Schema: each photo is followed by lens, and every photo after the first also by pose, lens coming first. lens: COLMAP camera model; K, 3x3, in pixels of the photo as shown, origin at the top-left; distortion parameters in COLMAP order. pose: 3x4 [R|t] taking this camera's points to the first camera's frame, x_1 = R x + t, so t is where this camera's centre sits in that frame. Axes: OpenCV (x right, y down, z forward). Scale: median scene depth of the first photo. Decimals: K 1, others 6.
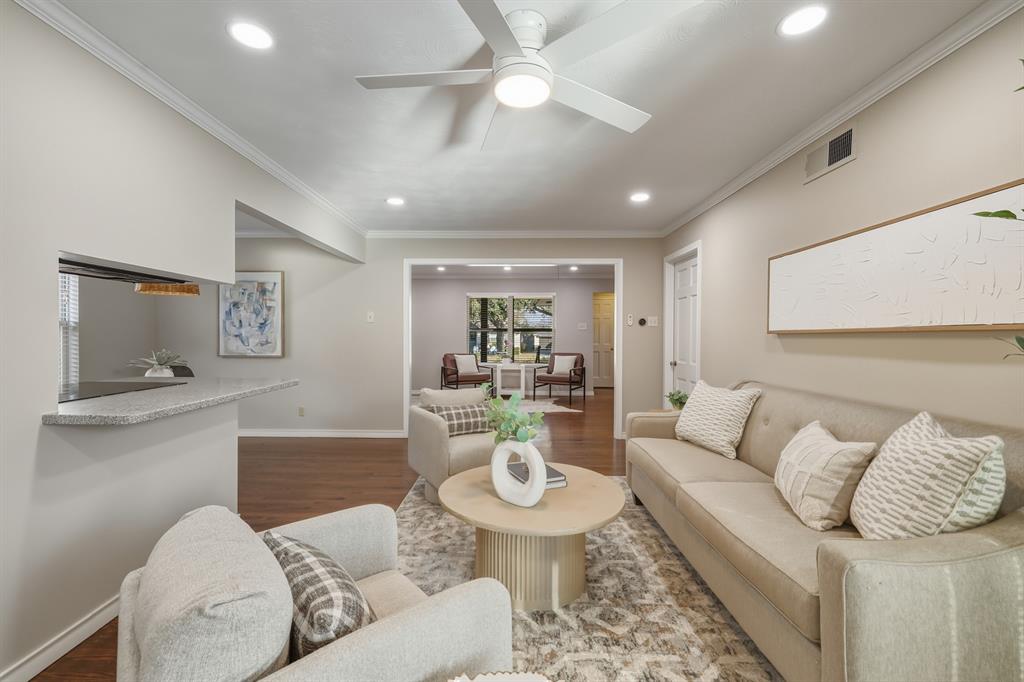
lens RADIAL K [[439.2, 0, 504.3], [0, 439.2, 341.3], [0, 0, 1]] dist [0.000153, 0.000894]
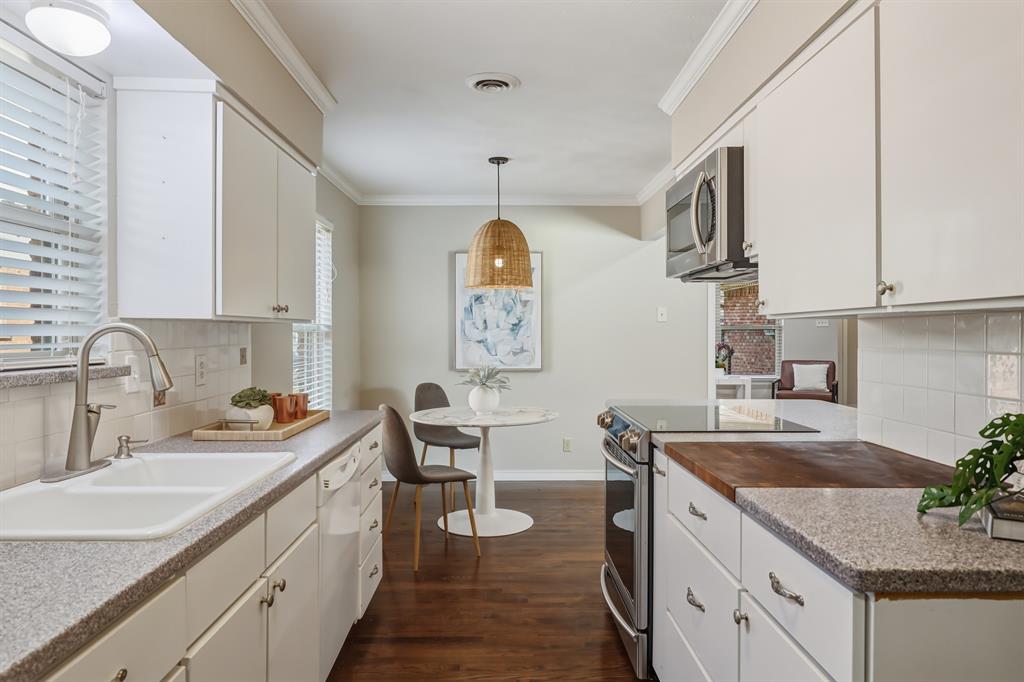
lens RADIAL K [[691.6, 0, 511.7], [0, 691.6, 339.1], [0, 0, 1]] dist [-0.004818, -0.000821]
pose [[0.999111, -0.006858, 0.041606, -0.604642], [0.006914, 0.999975, -0.001212, -0.014881], [-0.041597, 0.001499, 0.999133, -0.138944]]
